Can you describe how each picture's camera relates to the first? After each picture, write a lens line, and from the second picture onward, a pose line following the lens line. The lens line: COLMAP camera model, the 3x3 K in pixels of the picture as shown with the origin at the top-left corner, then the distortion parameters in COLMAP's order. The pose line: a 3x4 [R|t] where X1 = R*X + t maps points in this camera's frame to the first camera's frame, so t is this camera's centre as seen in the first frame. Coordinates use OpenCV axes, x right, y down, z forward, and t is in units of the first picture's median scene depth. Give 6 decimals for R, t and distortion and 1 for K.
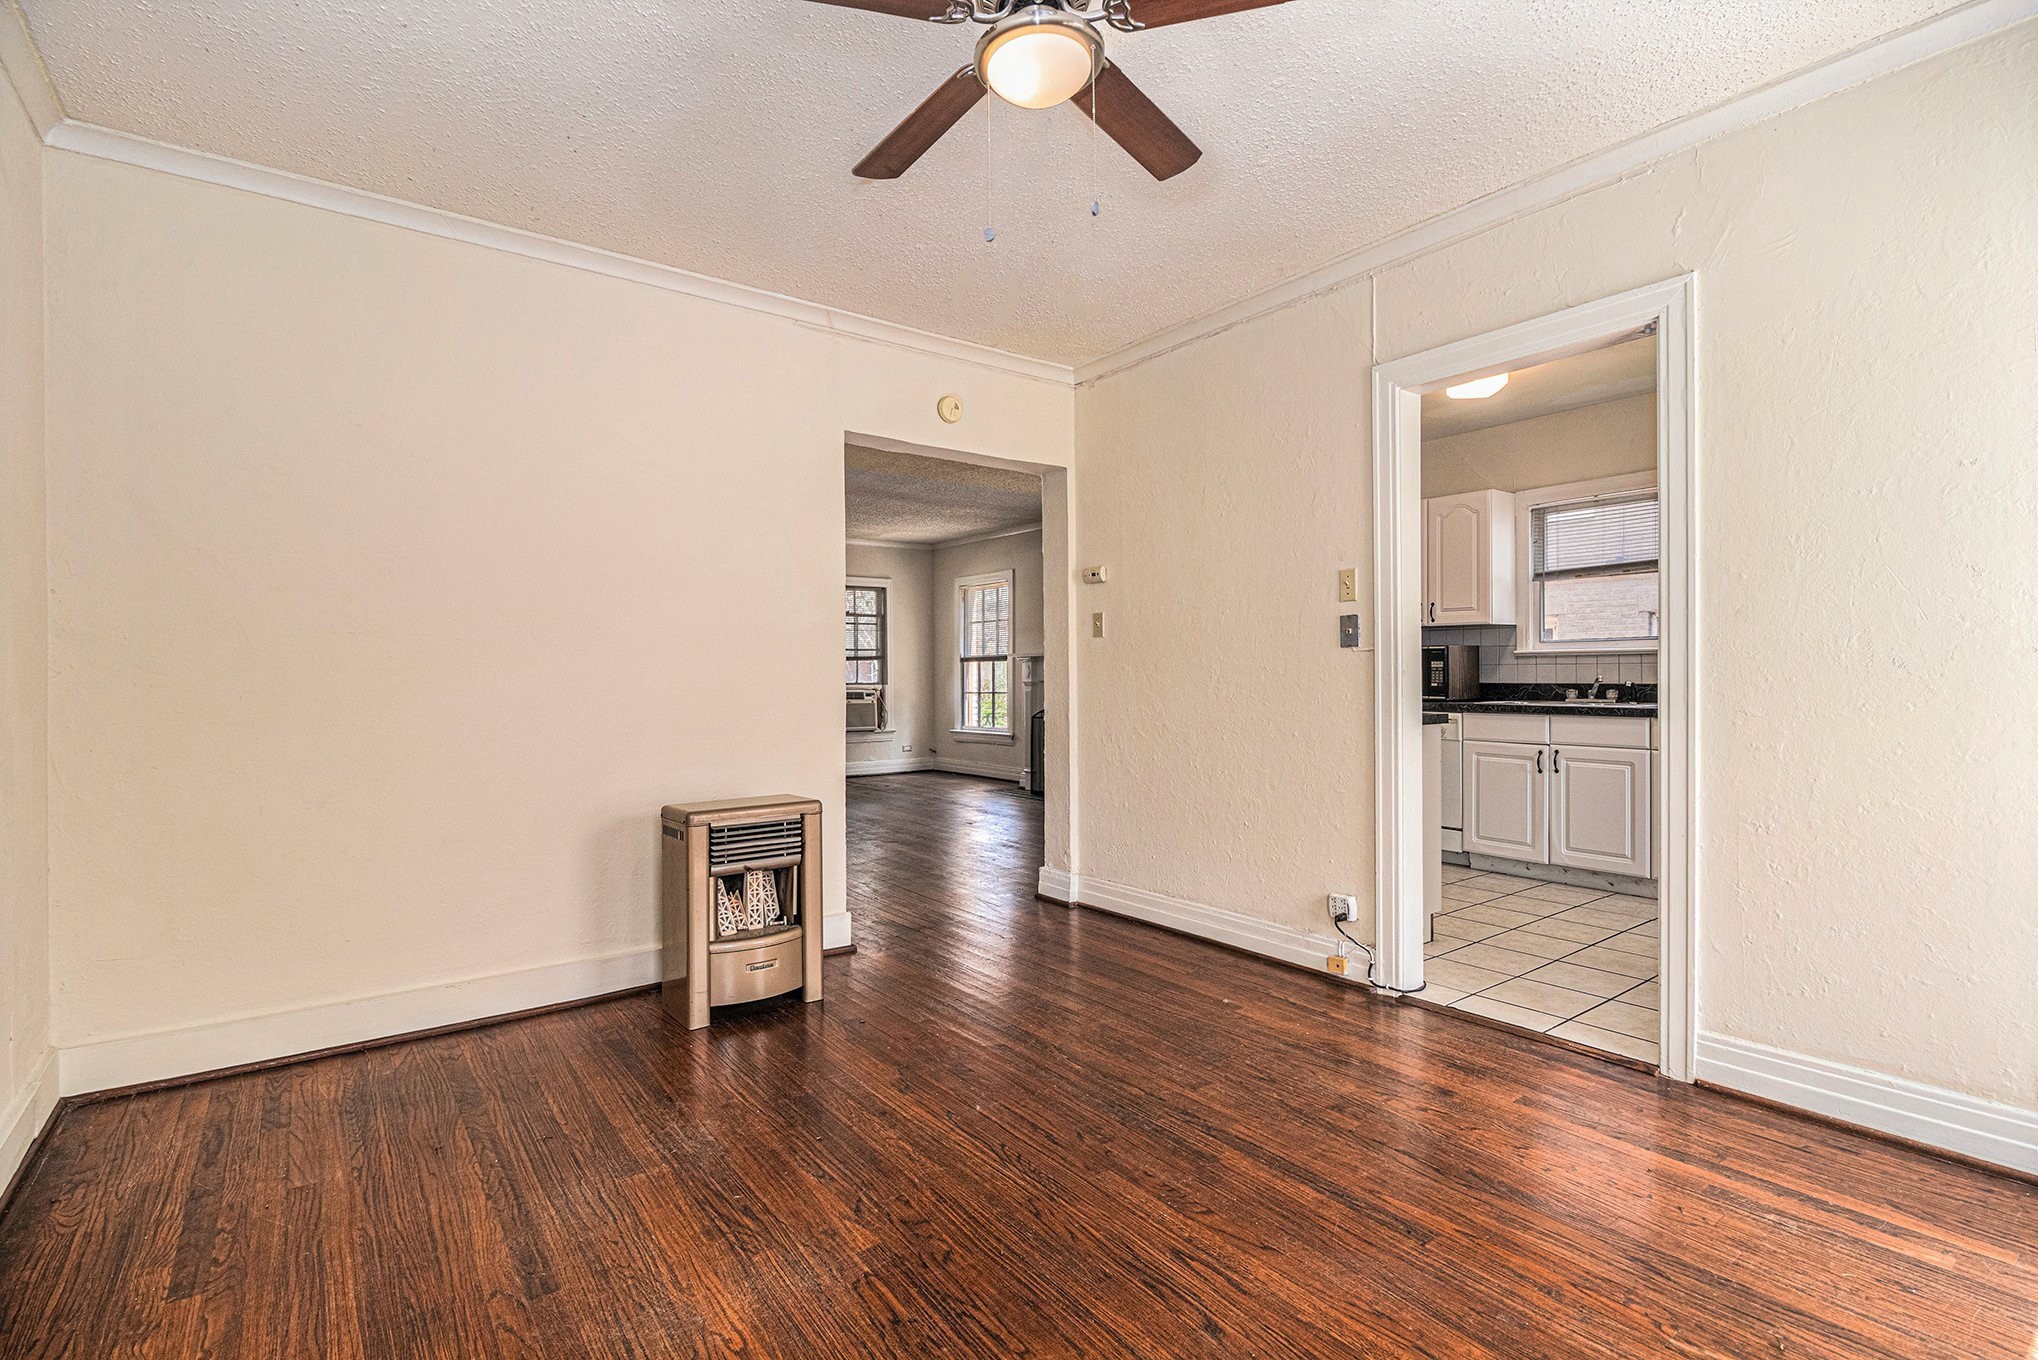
lens RADIAL K [[951.6, 0, 1029.5], [0, 951.6, 670.2], [0, 0, 1]] dist [-0.002992, -0.011604]
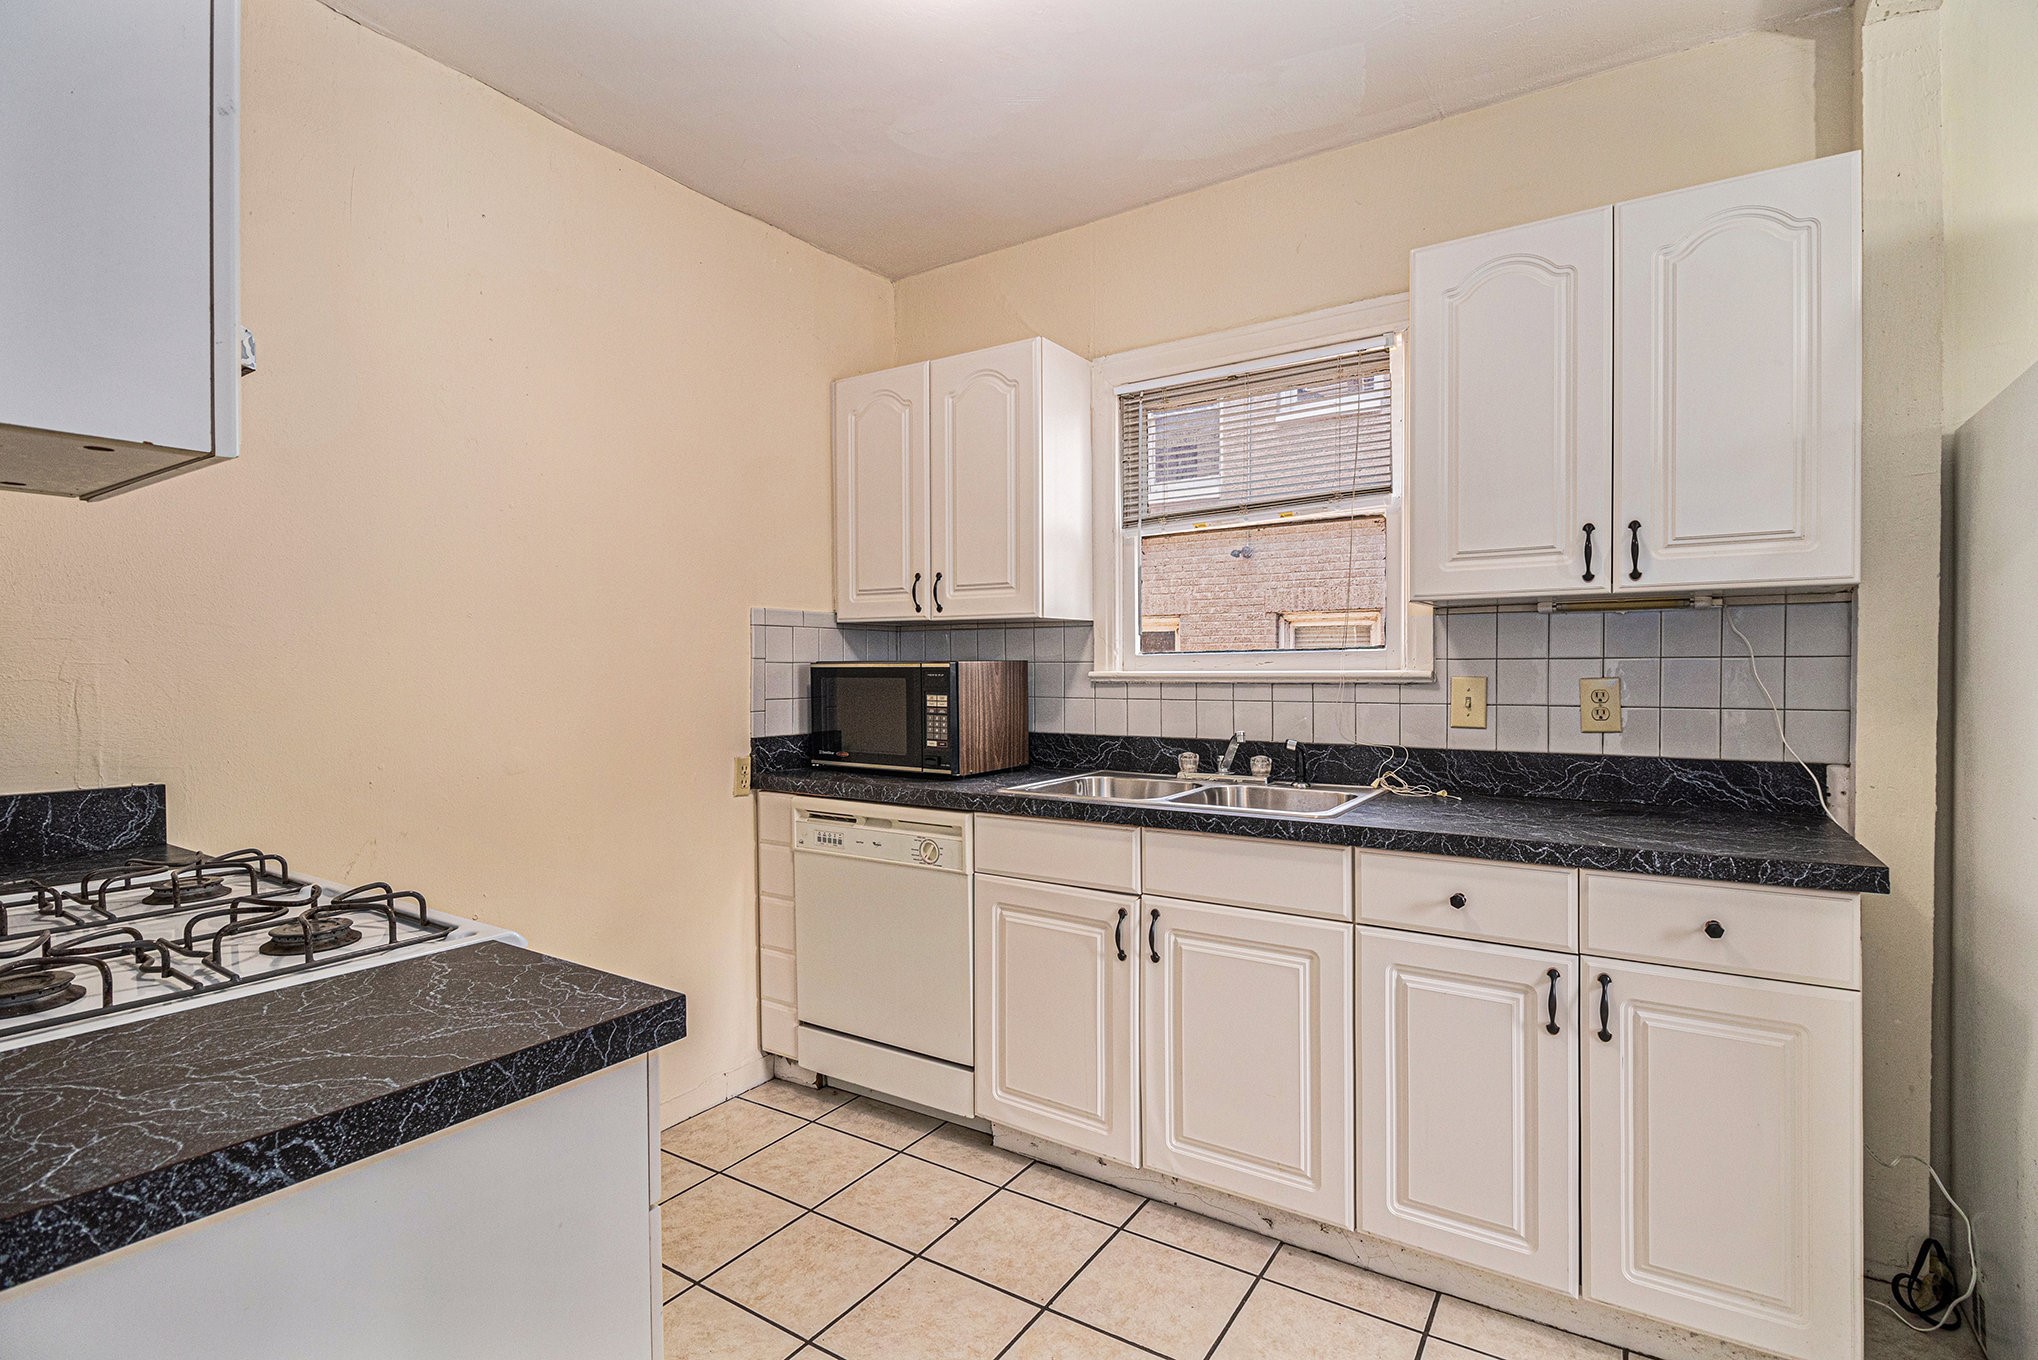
lens RADIAL K [[951.6, 0, 1034.8], [0, 951.6, 676.8], [0, 0, 1]] dist [-0.002992, -0.011604]
pose [[0.939776, -0.004843, 0.341757, 0.352527], [0.002724, 0.999974, 0.006680, -0.024105], [-0.341781, -0.005347, 0.939765, 0.606169]]
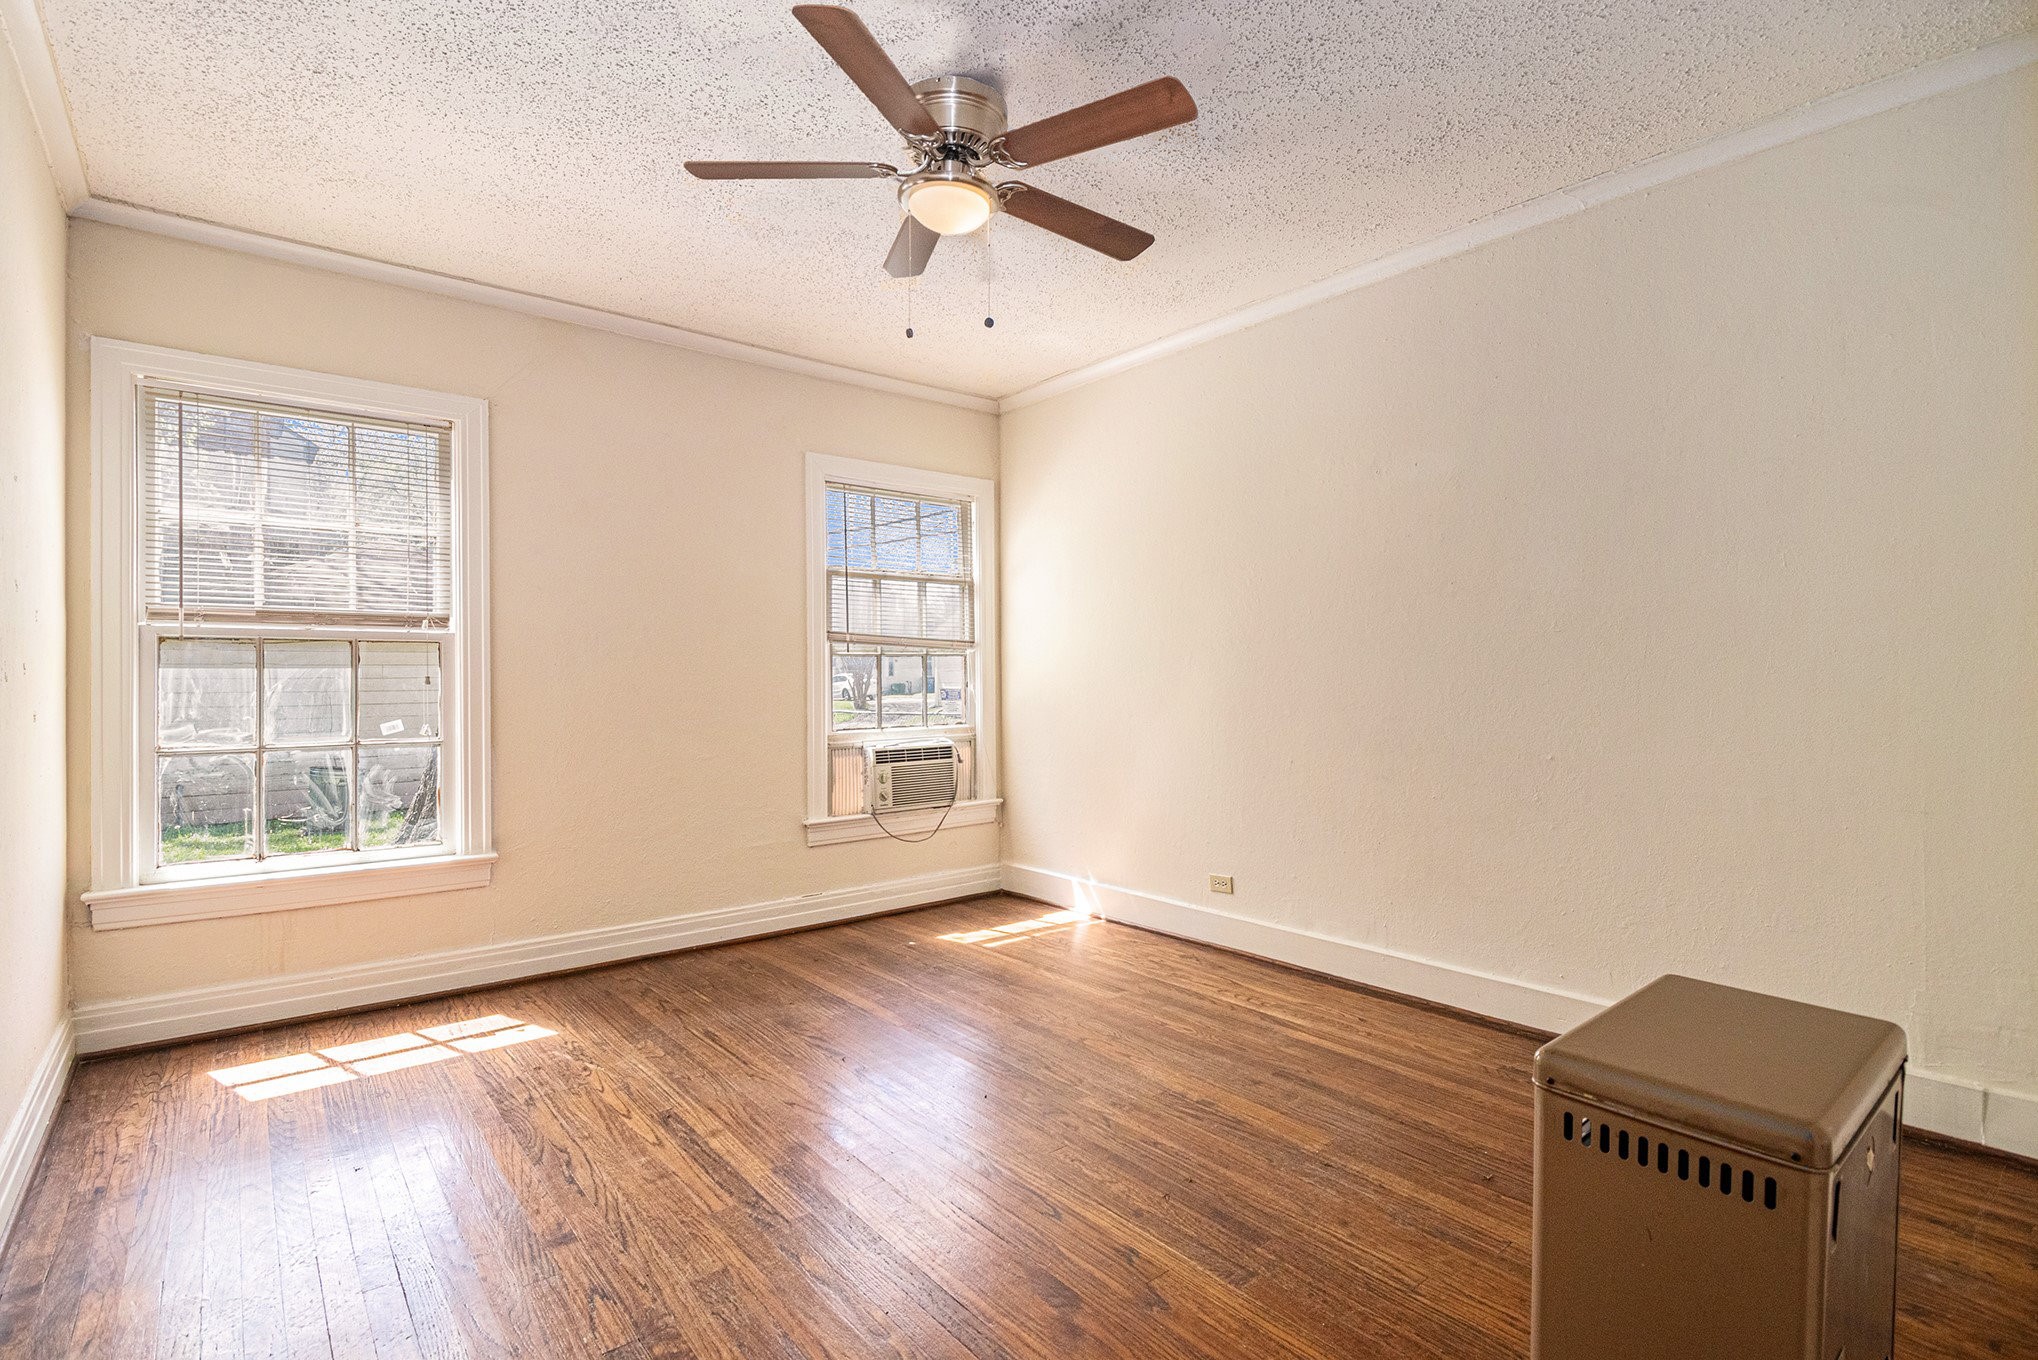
lens RADIAL K [[951.6, 0, 1015.9], [0, 951.6, 675.2], [0, 0, 1]] dist [-0.002992, -0.011604]
pose [[-0.999285, 0.015161, -0.034623, -0.012405], [0.015350, 0.999869, -0.005199, 0.001380], [0.034540, -0.005727, -0.999387, 0.865029]]
